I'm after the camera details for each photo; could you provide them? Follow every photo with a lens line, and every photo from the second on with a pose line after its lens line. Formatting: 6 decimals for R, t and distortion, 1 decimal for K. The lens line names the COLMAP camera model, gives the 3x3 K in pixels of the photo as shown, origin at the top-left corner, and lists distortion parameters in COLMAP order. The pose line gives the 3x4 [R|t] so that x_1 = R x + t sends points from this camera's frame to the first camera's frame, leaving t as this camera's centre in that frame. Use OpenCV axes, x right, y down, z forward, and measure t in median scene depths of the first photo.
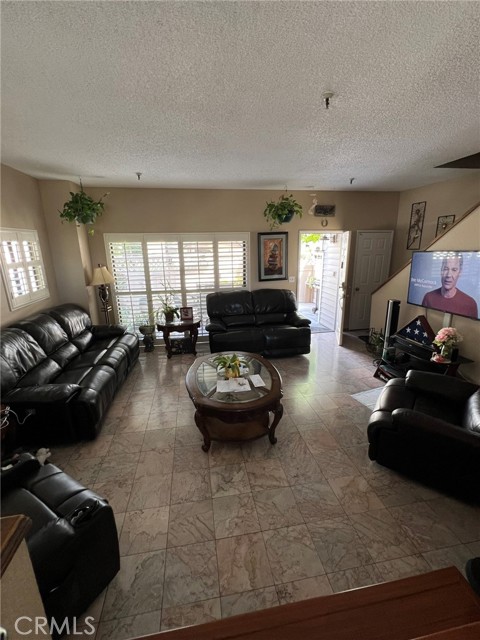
lens RADIAL K [[276.7, 0, 240.2], [0, 276.7, 319.7], [0, 0, 1]] dist [-0.004178, -0.000349]
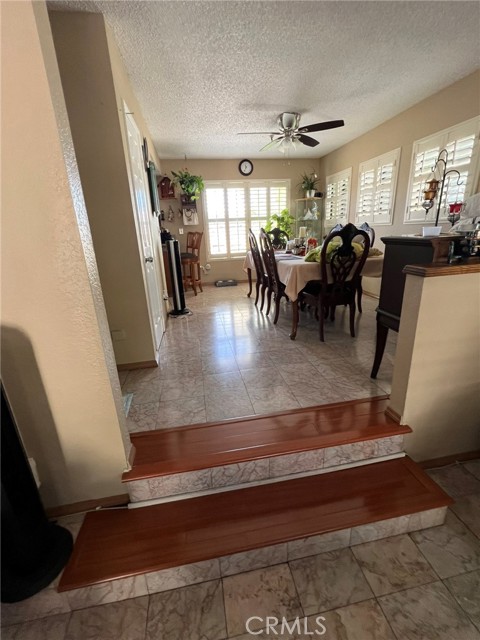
lens RADIAL K [[276.7, 0, 240.2], [0, 276.7, 318.9], [0, 0, 1]] dist [-0.004178, -0.000349]
pose [[-0.997974, 0.063190, 0.007432, 0.243575], [0.057435, 0.844442, 0.532559, -0.062571], [0.027377, 0.531907, -0.846360, 1.215159]]
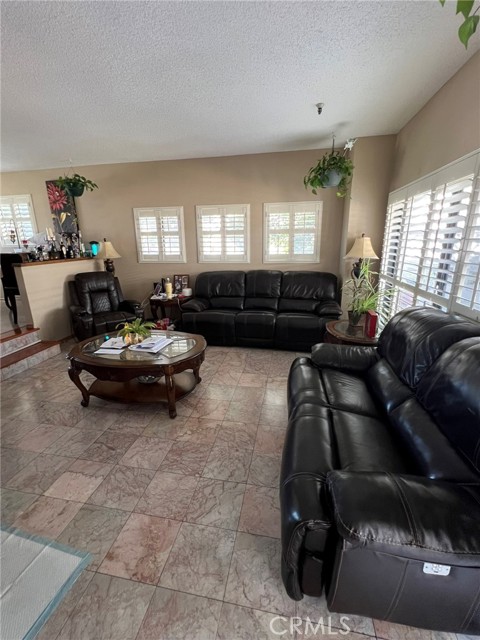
lens RADIAL K [[276.7, 0, 239.5], [0, 276.7, 318.8], [0, 0, 1]] dist [-0.004178, -0.000349]
pose [[-0.338163, 0.279054, -0.898763, 1.291477], [-0.219152, 0.905419, 0.363578, -0.553453], [0.915215, 0.319914, -0.245024, 2.883137]]
